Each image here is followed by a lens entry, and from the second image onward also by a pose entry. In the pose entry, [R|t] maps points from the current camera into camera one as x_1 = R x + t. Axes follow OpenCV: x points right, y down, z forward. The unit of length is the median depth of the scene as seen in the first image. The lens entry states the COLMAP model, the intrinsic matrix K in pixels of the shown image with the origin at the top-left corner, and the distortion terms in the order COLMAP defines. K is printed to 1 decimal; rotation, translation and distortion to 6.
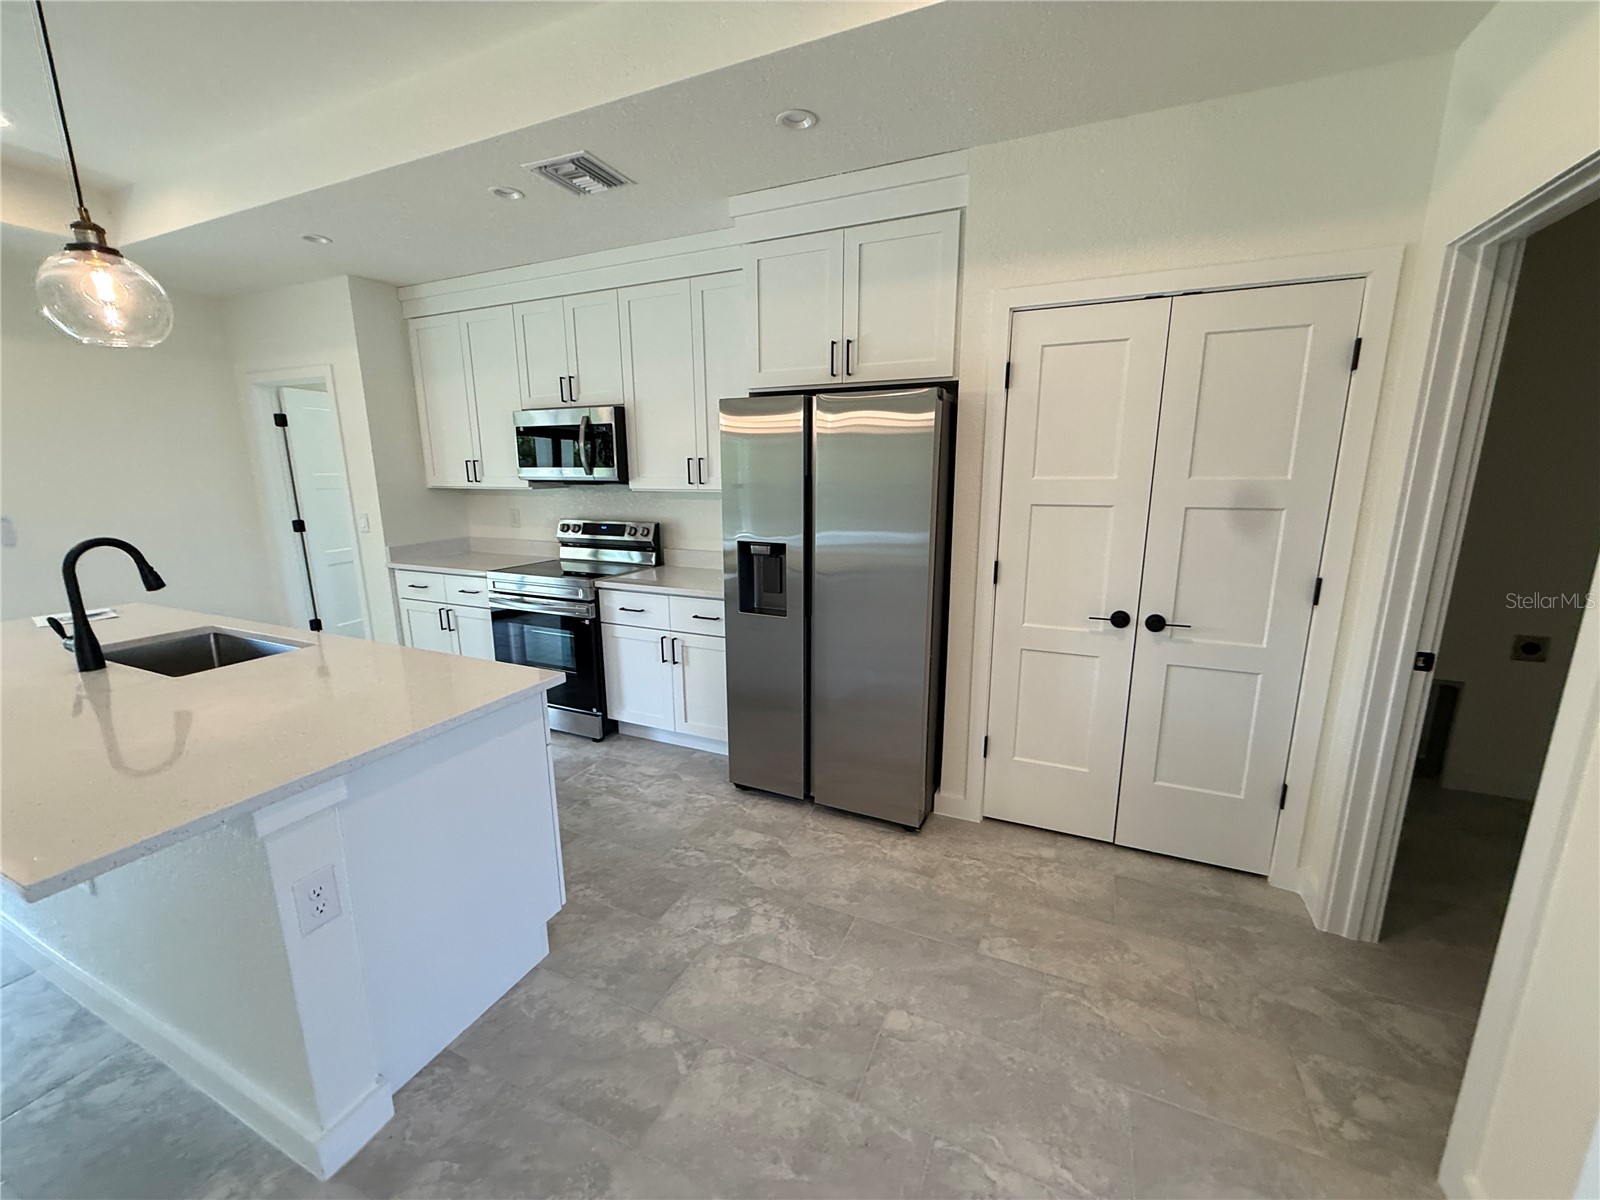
lens RADIAL K [[638.9, 0, 795.7], [0, 638.9, 604.7], [0, 0, 1]] dist [0.001584, 0.000083]
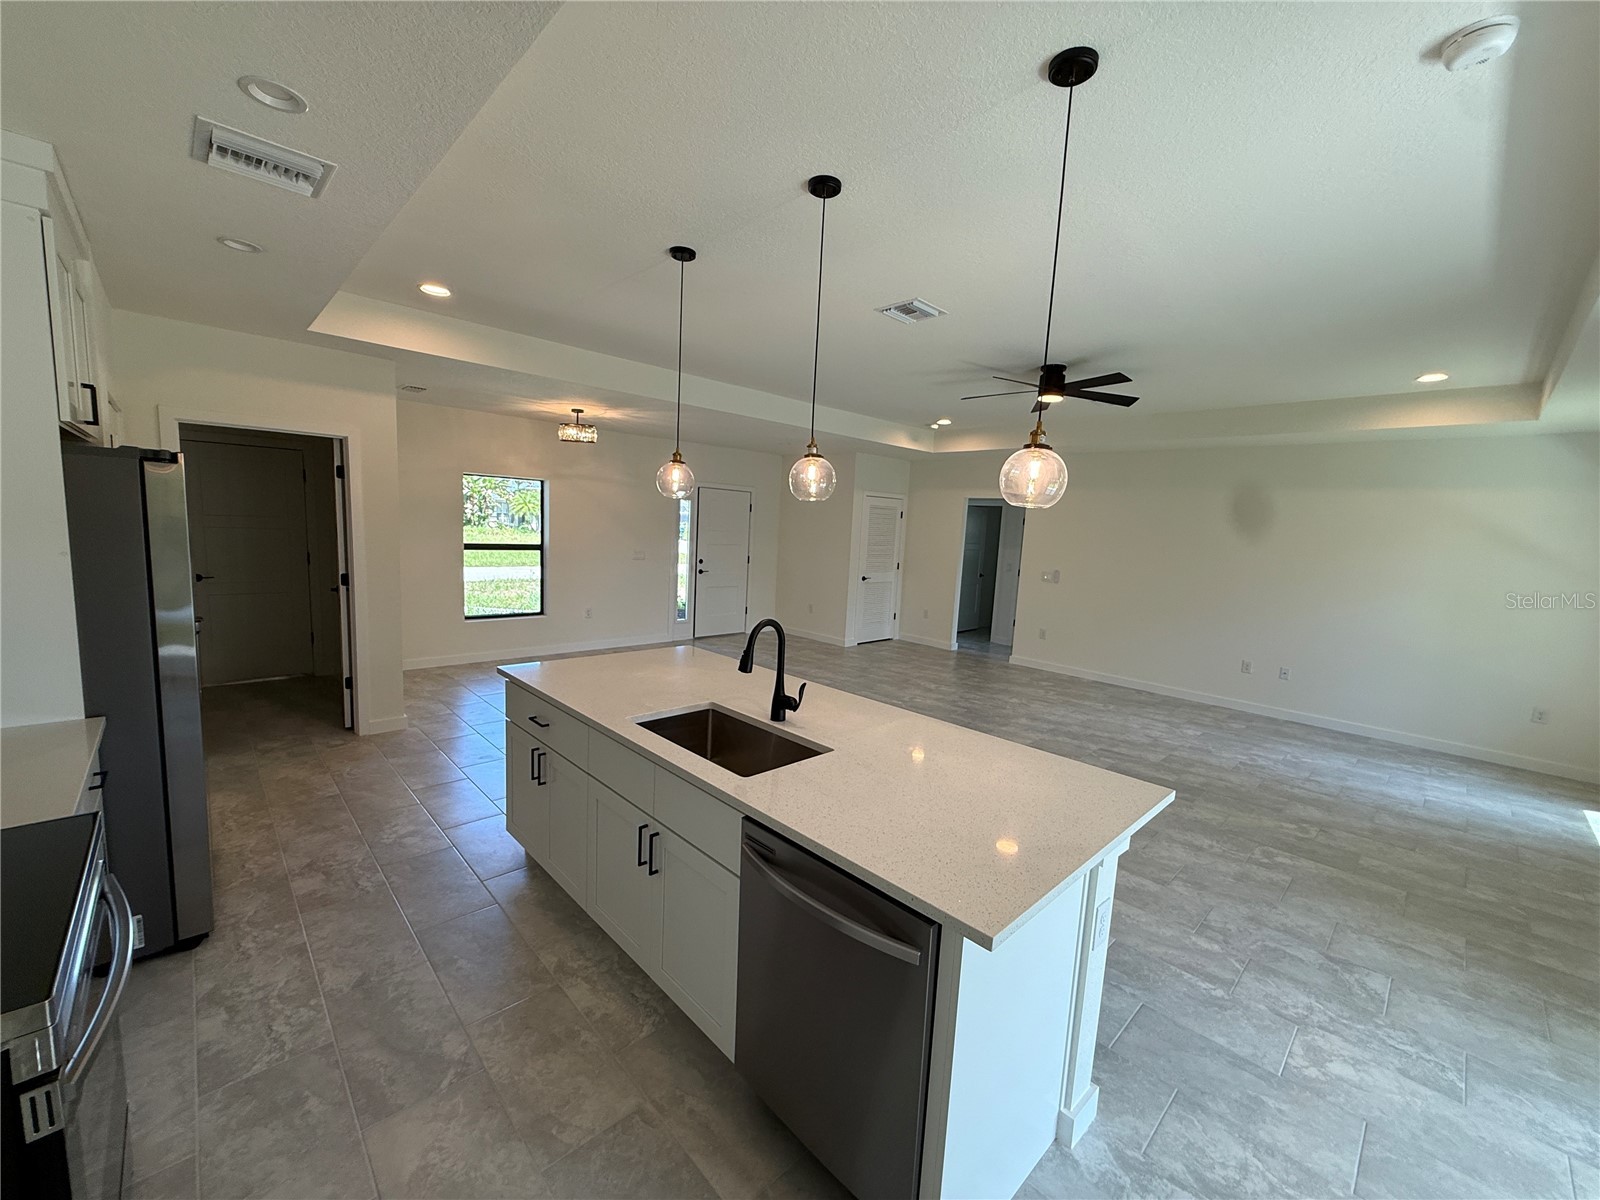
lens RADIAL K [[639.4, 0, 797.0], [0, 639.4, 603.7], [0, 0, 1]] dist [0.001731, -0.000271]
pose [[-0.927386, -0.089262, 0.363301, -0.927125], [0.032615, 0.948129, 0.316208, -0.298163], [-0.372682, 0.305096, -0.876370, 1.188599]]
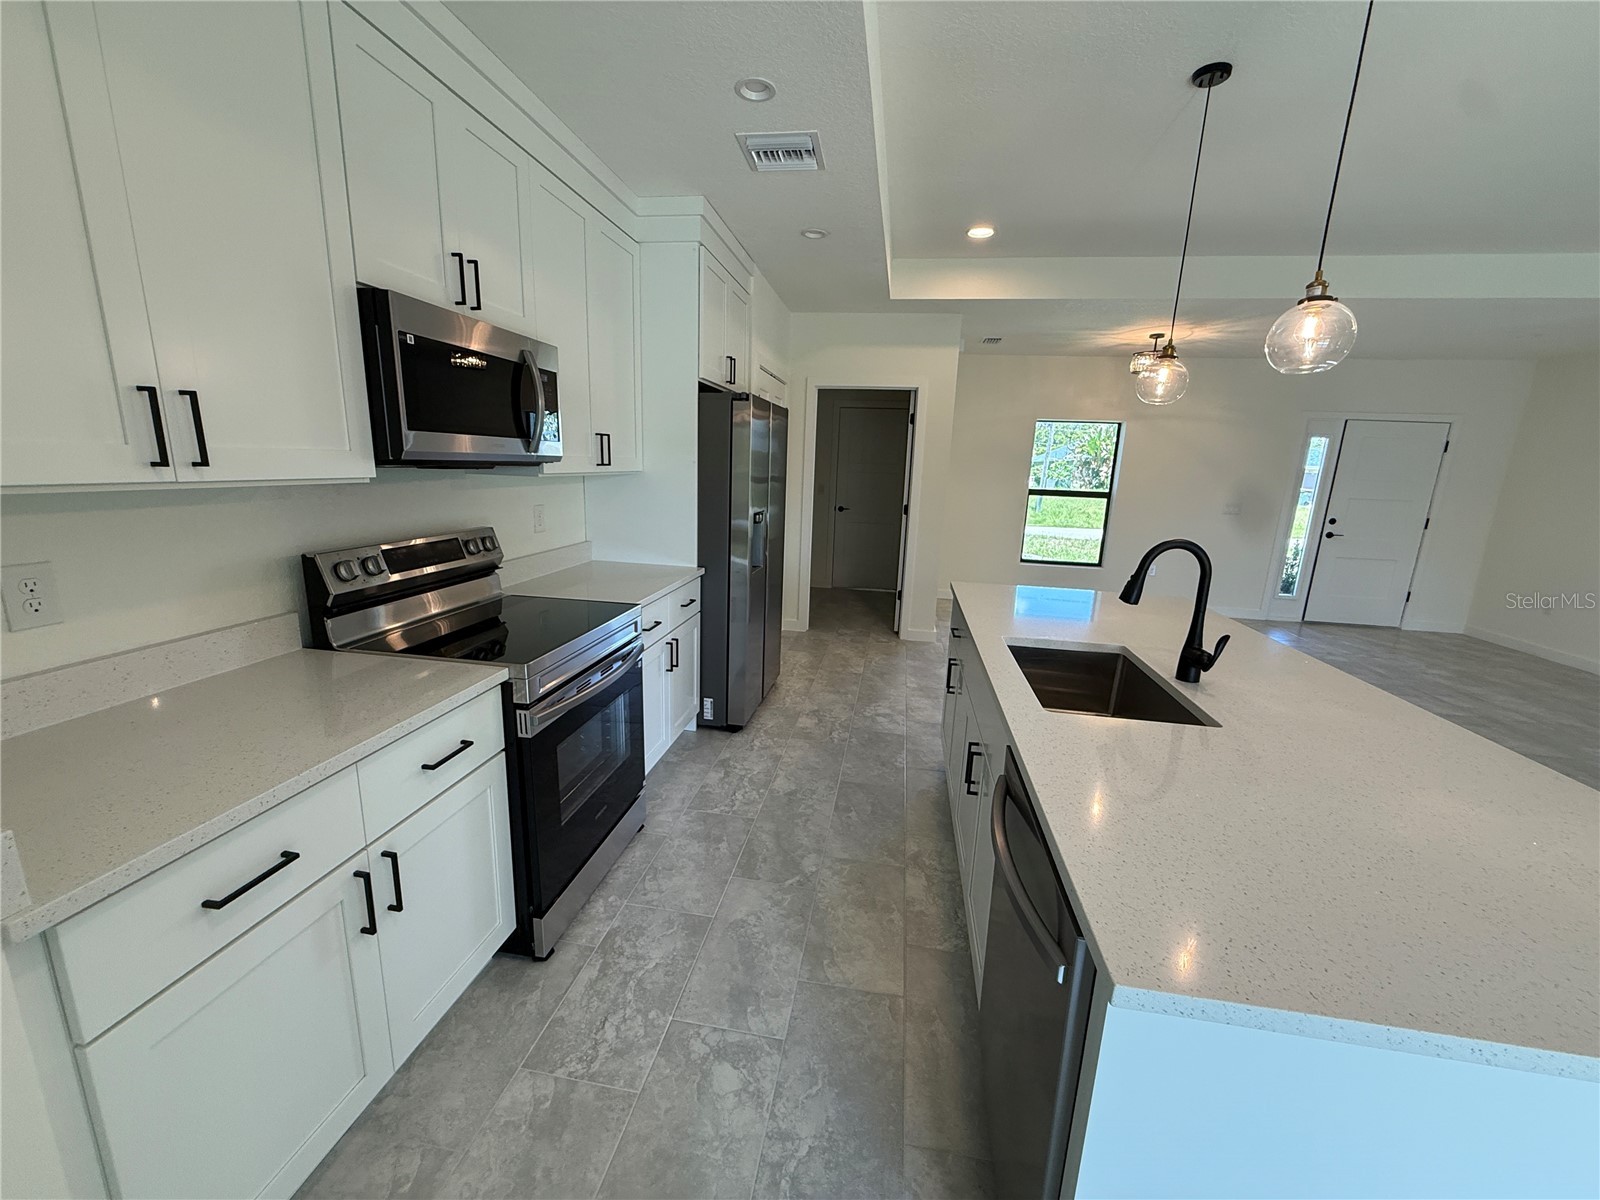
lens RADIAL K [[638.9, 0, 795.7], [0, 638.9, 604.7], [0, 0, 1]] dist [0.001584, 0.000083]
pose [[-0.258655, -0.217944, 0.941062, -1.065216], [0.169444, 0.948873, 0.266325, -0.202538], [-0.950992, 0.228343, -0.208501, 1.008997]]
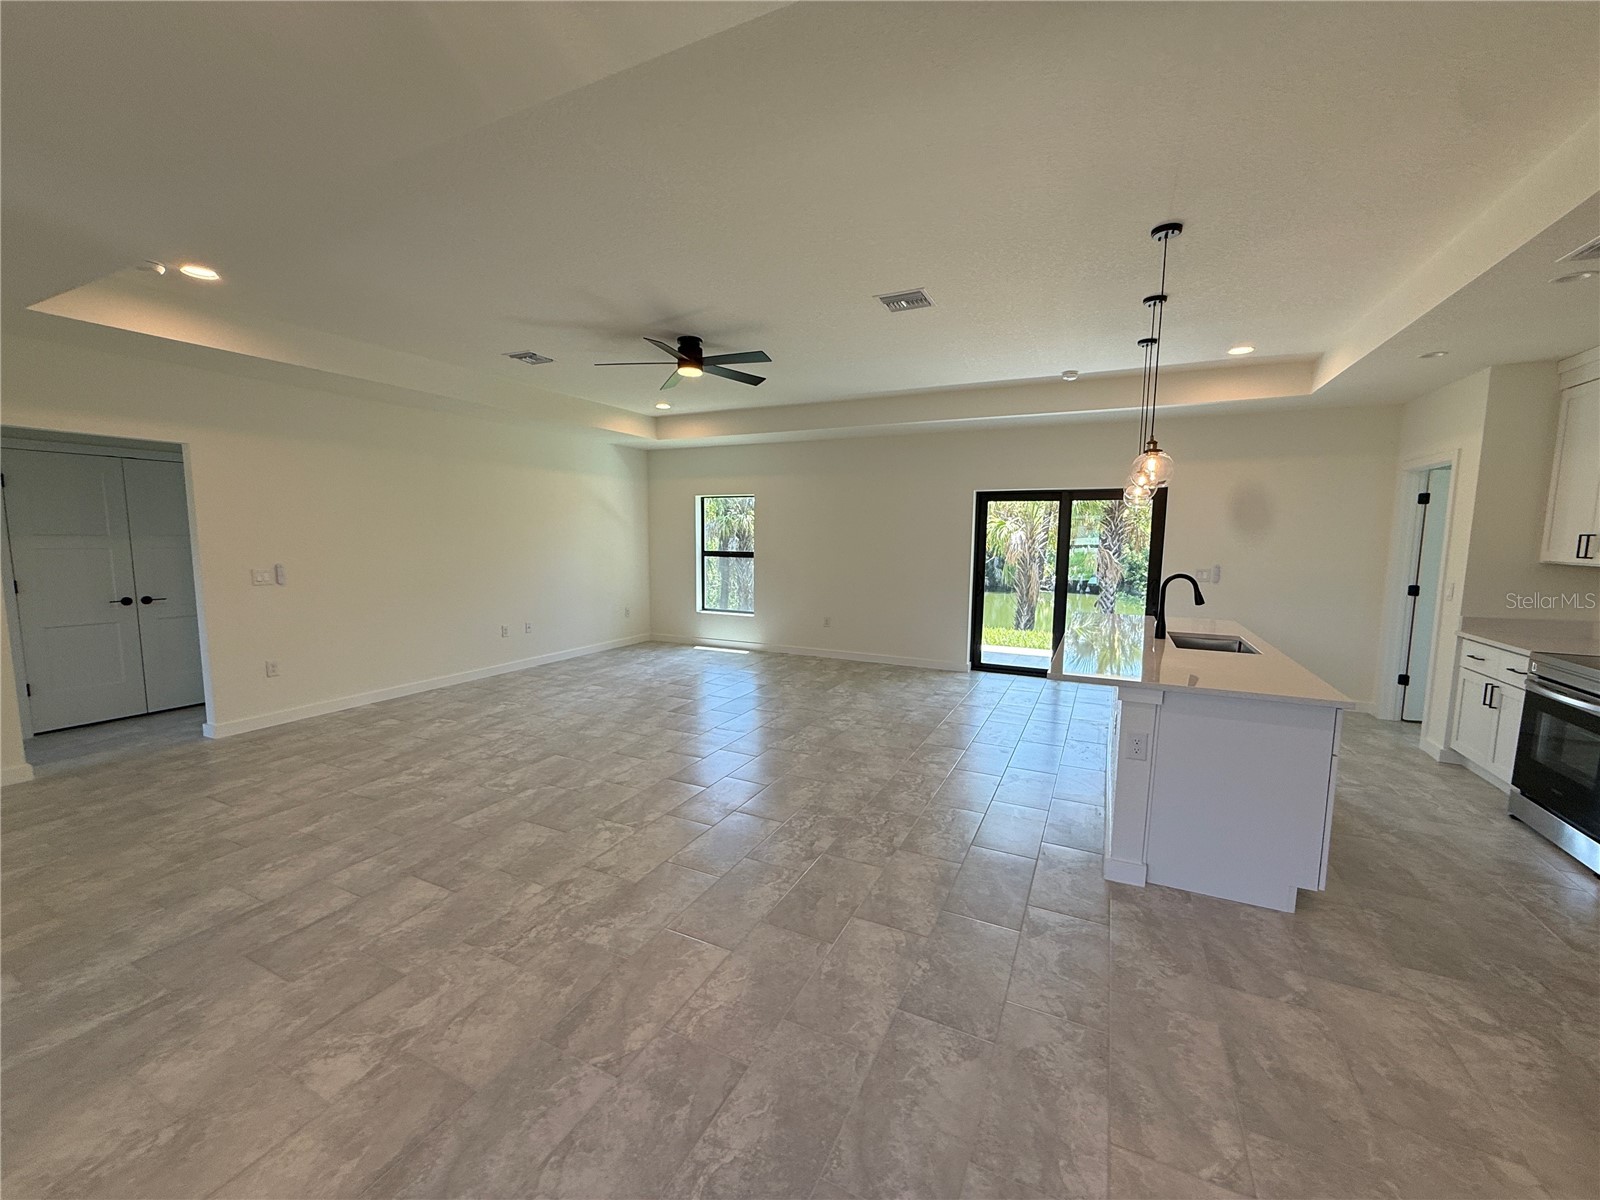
lens RADIAL K [[637.1, 0, 795.3], [0, 637.1, 600.7], [0, 0, 1]] dist [0.000318, -0.000426]
pose [[-0.029748, 0.109871, -0.993501, 0.520416], [-0.219632, 0.968931, 0.113730, 0.006812], [0.975129, 0.221588, -0.004693, -0.067924]]
